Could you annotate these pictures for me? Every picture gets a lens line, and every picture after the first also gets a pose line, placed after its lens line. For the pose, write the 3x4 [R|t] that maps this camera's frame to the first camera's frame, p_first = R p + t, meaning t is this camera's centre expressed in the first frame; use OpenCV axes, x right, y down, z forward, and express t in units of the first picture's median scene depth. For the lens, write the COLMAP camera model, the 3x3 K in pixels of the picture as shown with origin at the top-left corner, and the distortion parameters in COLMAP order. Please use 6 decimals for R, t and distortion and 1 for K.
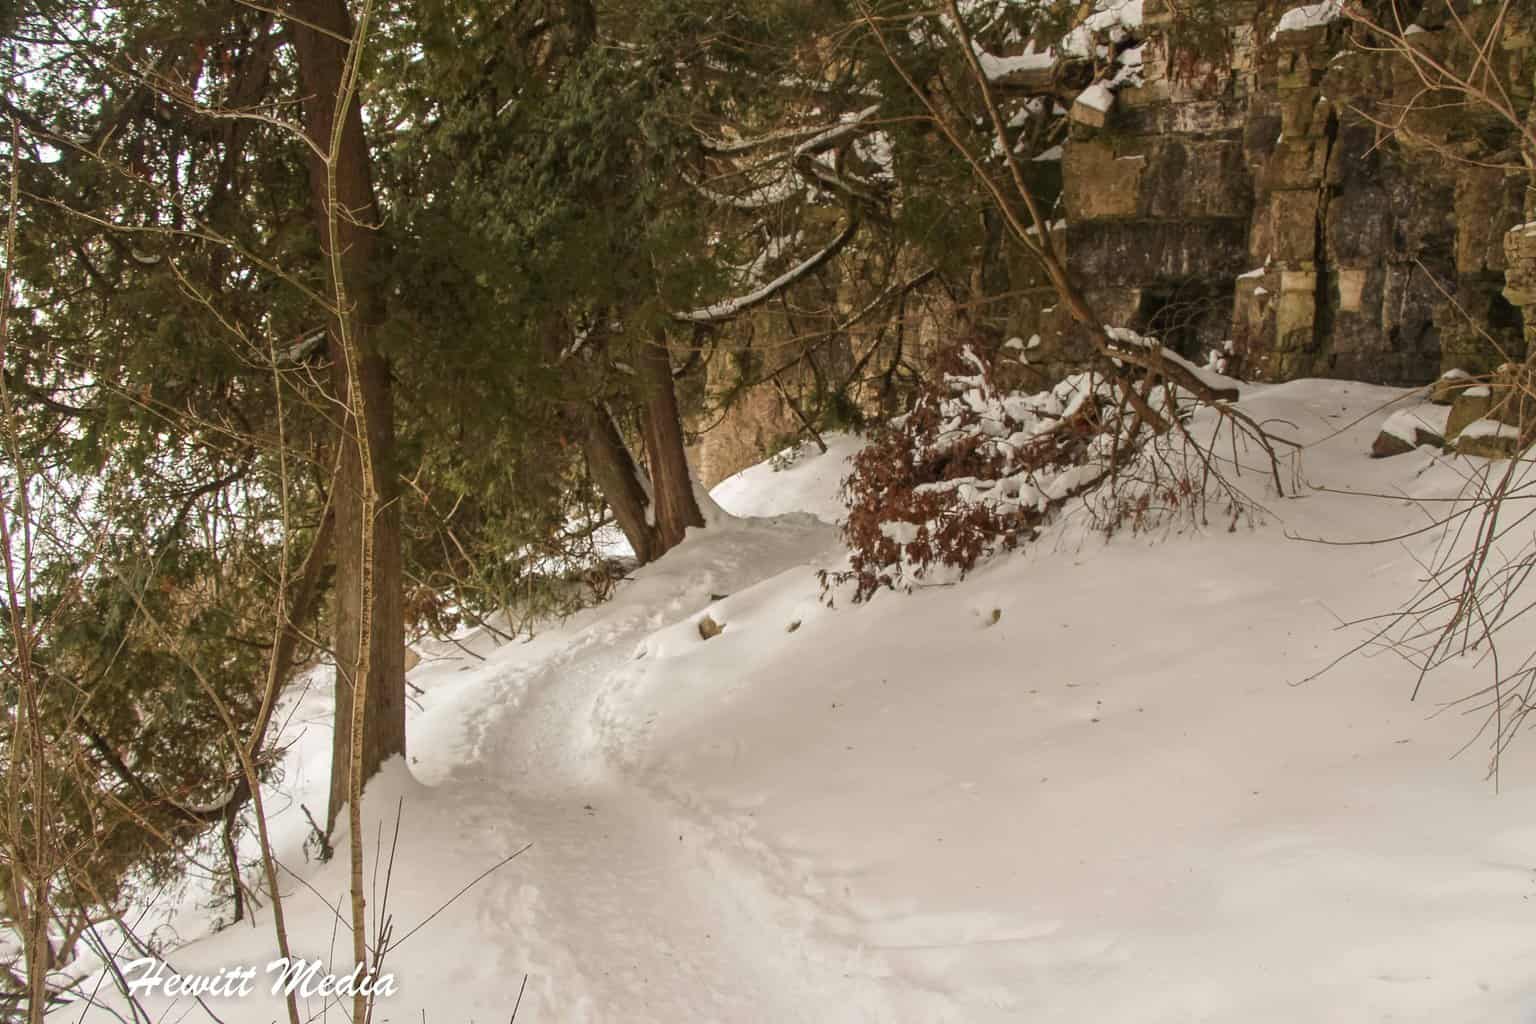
lens RADIAL K [[1239.4, 0, 768.0], [0, 1239.4, 512.0], [0, 0, 1]] dist [-0.185177, 0.124374]
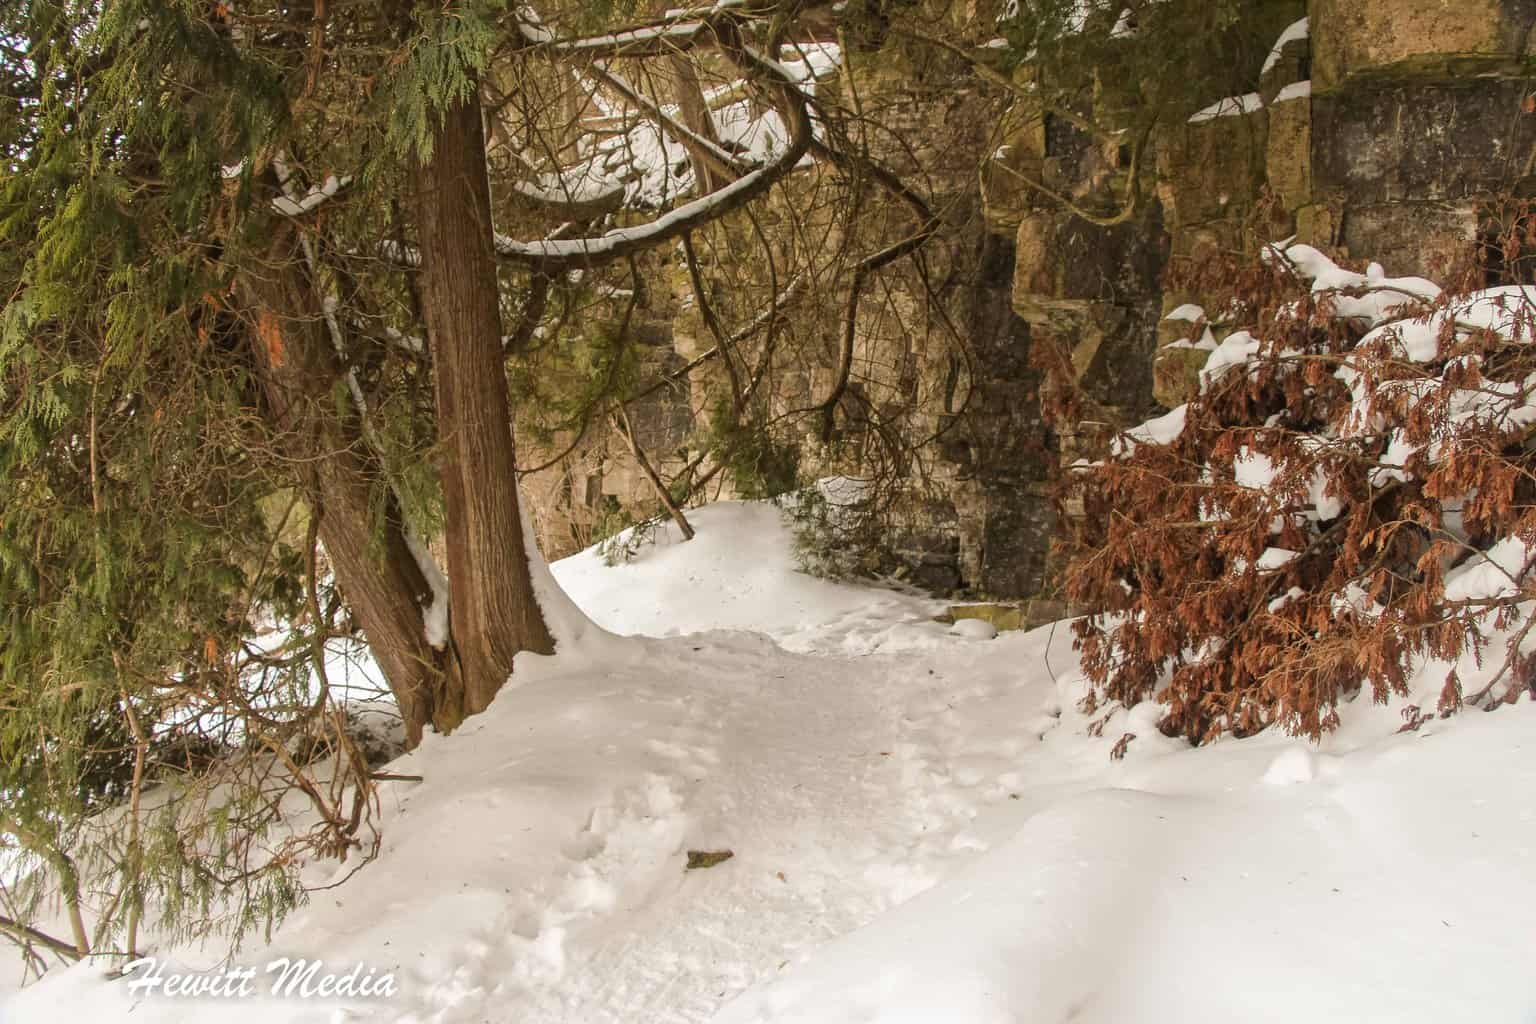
lens RADIAL K [[1239.4, 0, 768.0], [0, 1239.4, 512.0], [0, 0, 1]] dist [-0.185177, 0.124374]
pose [[0.970067, 0.050869, 0.237450, -0.084836], [-0.025417, 0.993712, -0.109046, 0.007348], [-0.241504, 0.099747, 0.965260, 0.509715]]
